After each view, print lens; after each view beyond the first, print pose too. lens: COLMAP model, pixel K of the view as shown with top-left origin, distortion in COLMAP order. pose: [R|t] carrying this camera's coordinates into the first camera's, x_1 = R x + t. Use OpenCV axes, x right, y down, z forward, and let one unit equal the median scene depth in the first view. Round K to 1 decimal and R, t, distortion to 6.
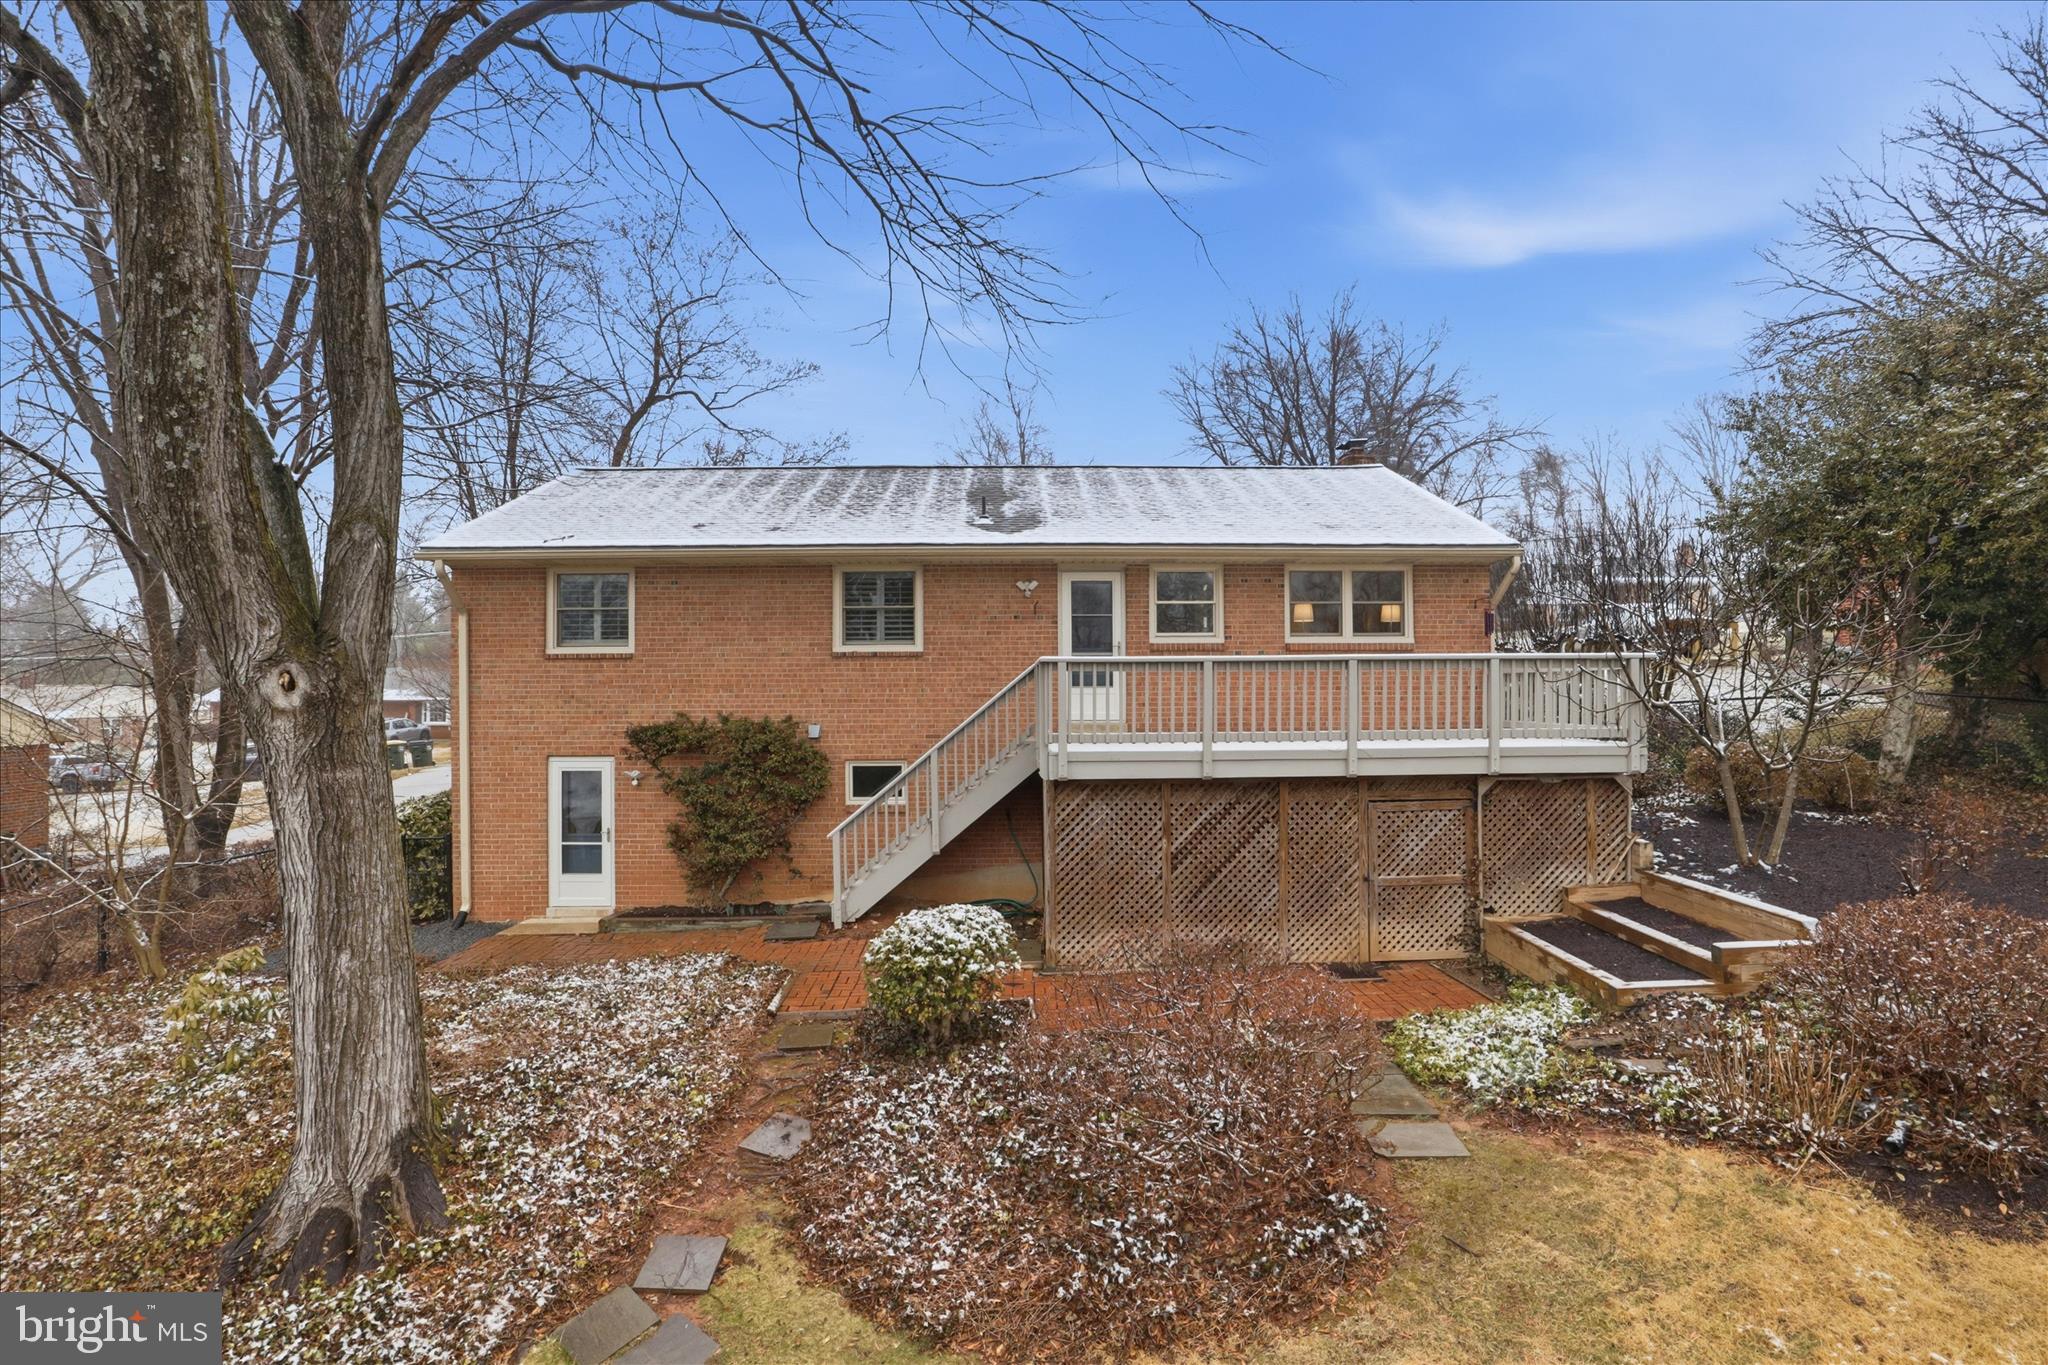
lens RADIAL K [[1035.6, 0, 1068.9], [0, 1035.6, 698.0], [0, 0, 1]] dist [-0.036517, 0.003602]
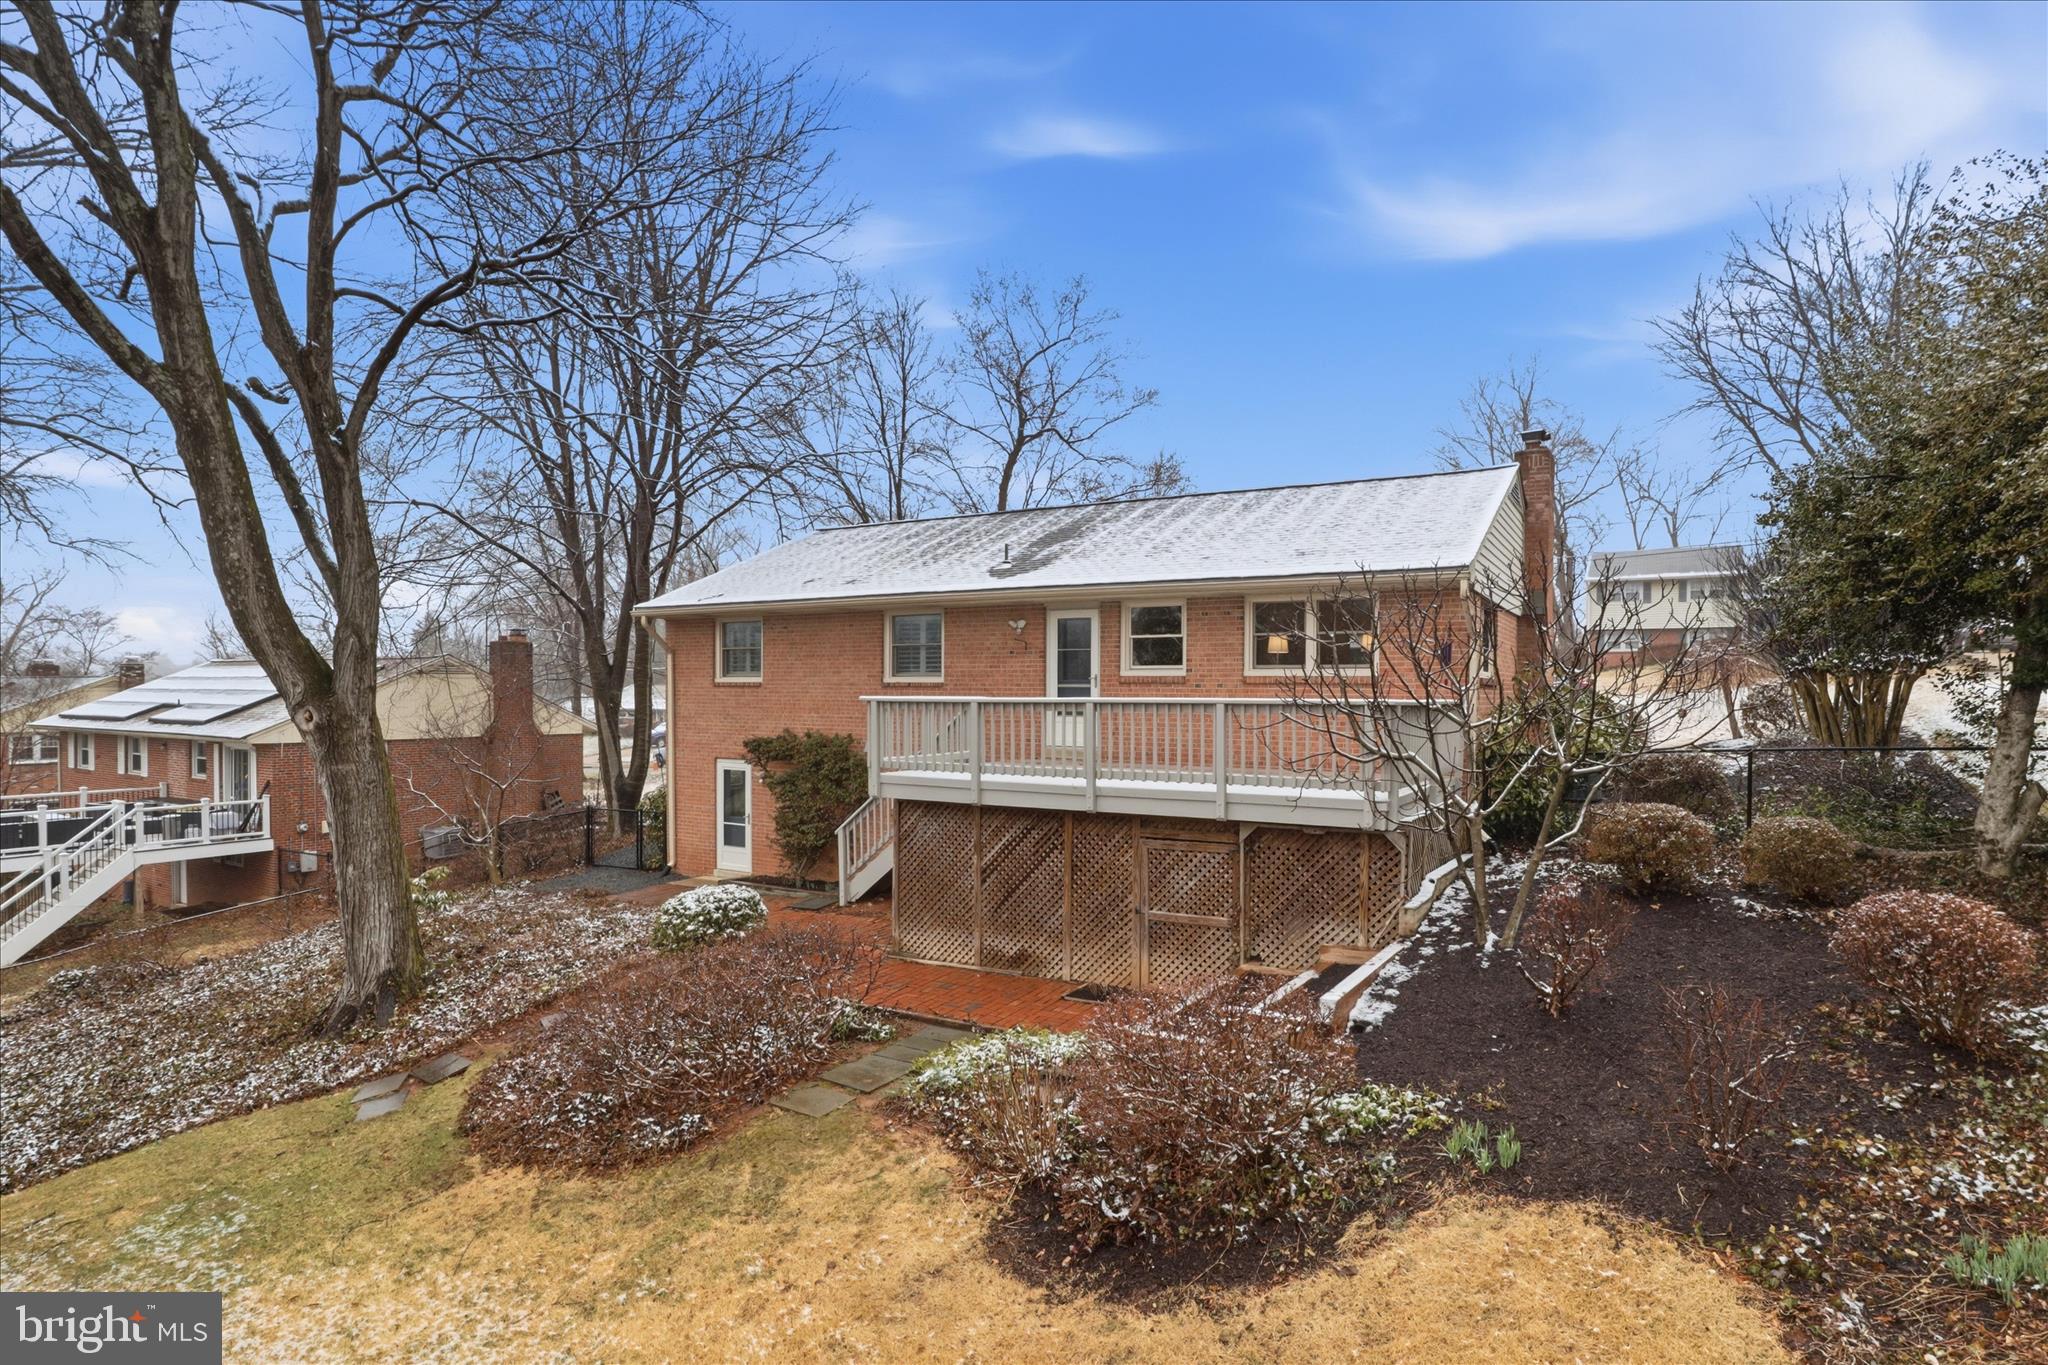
lens RADIAL K [[1081.4, 0, 1046.8], [0, 1081.4, 709.0], [0, 0, 1]] dist [-0.040814, 0.004073]
pose [[0.854069, 0.020215, -0.519767, 0.604923], [-0.016076, 0.999793, 0.012468, -0.032375], [0.519912, -0.002293, 0.854217, 0.012438]]
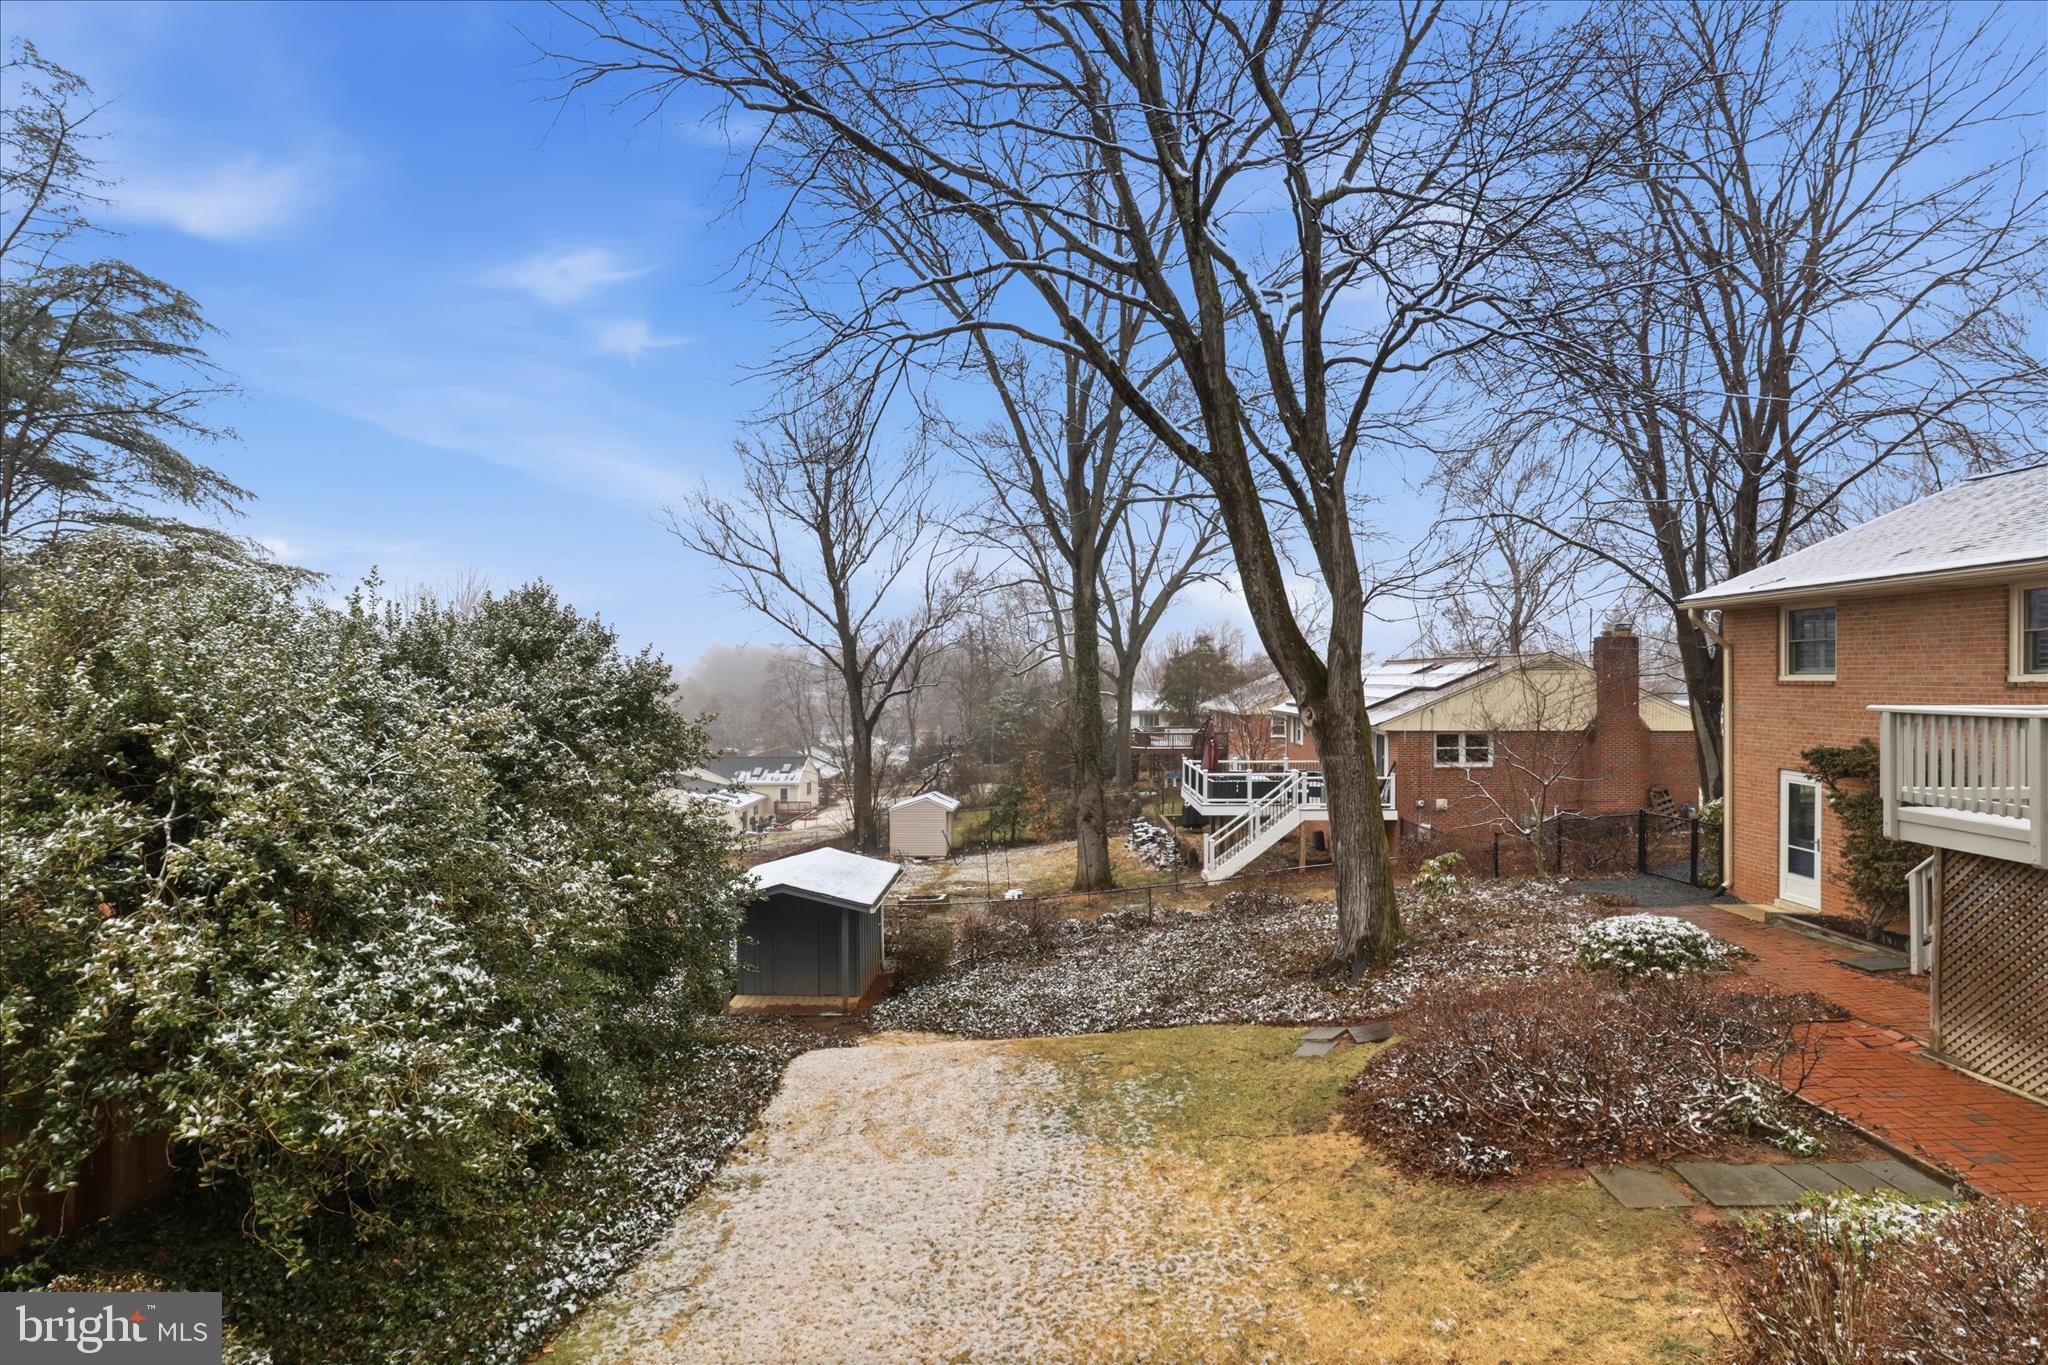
lens RADIAL K [[1035.6, 0, 1006.4], [0, 1035.6, 671.1], [0, 0, 1]] dist [-0.036517, 0.003602]
pose [[-0.051701, 0.000591, -0.998662, 0.684962], [-0.008004, 0.999967, 0.001006, -0.047845], [0.998631, 0.008046, -0.051695, 0.186490]]
